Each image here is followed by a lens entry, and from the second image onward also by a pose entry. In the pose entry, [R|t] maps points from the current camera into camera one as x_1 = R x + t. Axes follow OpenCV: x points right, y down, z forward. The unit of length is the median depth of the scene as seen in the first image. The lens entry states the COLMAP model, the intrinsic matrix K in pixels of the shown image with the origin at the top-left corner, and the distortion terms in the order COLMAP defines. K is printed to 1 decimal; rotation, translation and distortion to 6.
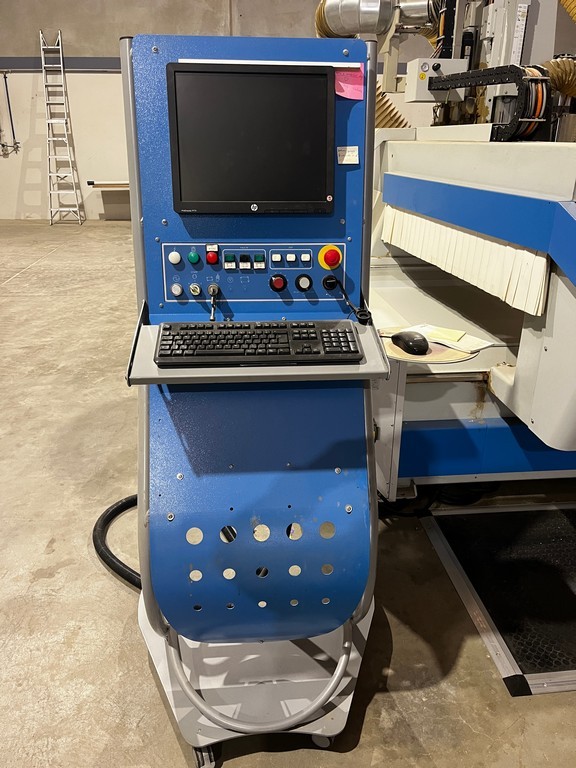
lens RADIAL K [[592.0, 0, 289.8], [0, 592.0, 389.0], [0, 0, 1]] dist [0.056583, -0.077331]
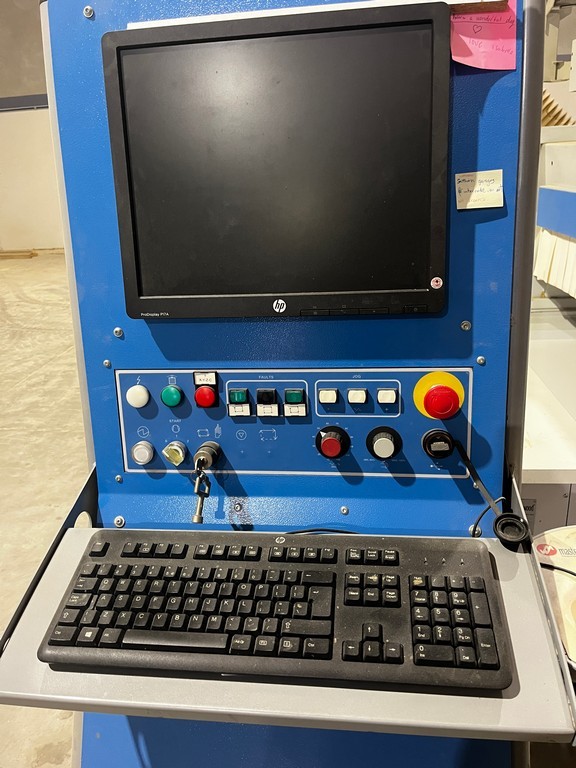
lens RADIAL K [[592.0, 0, 286.3], [0, 592.0, 381.1], [0, 0, 1]] dist [0.056583, -0.077331]
pose [[0.973864, 0.014851, -0.226647, 0.057394], [-0.021820, 0.999362, -0.028274, -0.221214], [0.226083, 0.032480, 0.973566, 0.505465]]
